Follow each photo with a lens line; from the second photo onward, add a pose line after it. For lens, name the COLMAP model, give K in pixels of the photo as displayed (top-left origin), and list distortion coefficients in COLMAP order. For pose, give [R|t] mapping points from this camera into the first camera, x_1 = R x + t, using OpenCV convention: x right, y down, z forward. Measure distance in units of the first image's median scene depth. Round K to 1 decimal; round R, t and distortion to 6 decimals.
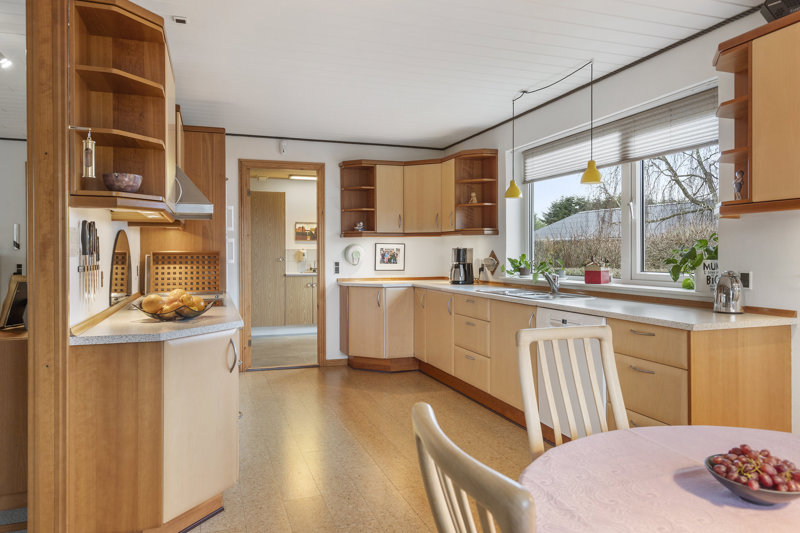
lens RADIAL K [[533.6, 0, 392.4], [0, 533.6, 254.7], [0, 0, 1]] dist [0.004811, 0.000871]
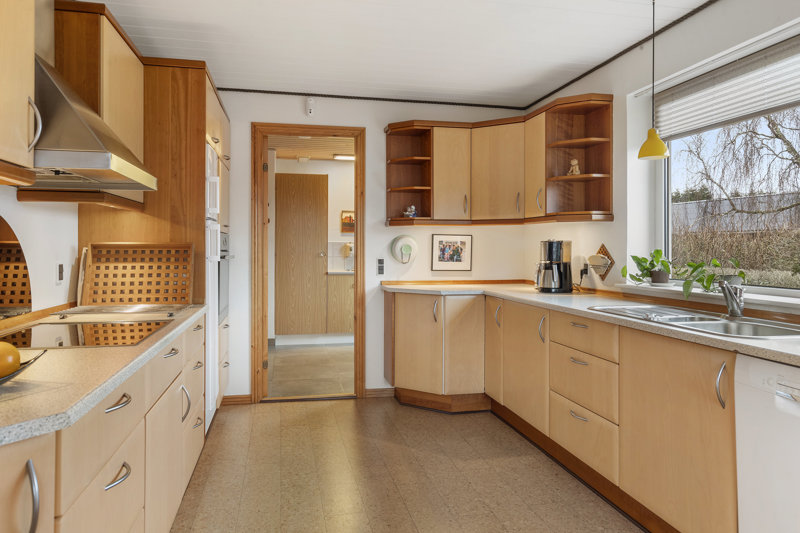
lens RADIAL K [[533.6, 0, 394.3], [0, 533.6, 249.5], [0, 0, 1]] dist [0.004811, 0.000871]
pose [[0.993090, 0.005048, -0.117249, 0.003601], [-0.005145, 0.999987, -0.000520, 0.000480], [0.117245, 0.001120, 0.993102, 0.290443]]
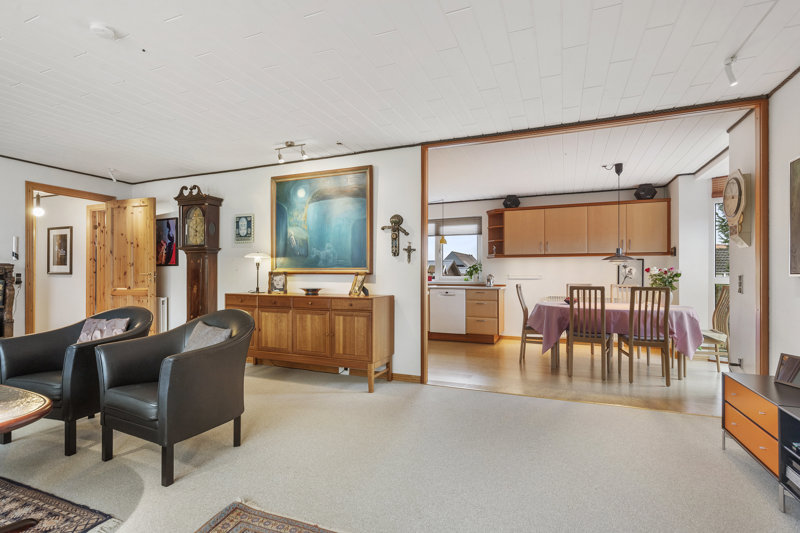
lens RADIAL K [[406.2, 0, 388.1], [0, 406.2, 276.3], [0, 0, 1]] dist [-0.000156, -0.001126]
pose [[0.675900, 0.005257, 0.736975, -0.866231], [-0.002363, 0.999985, -0.004967, 0.028963], [-0.736989, 0.001615, 0.675902, -0.135671]]
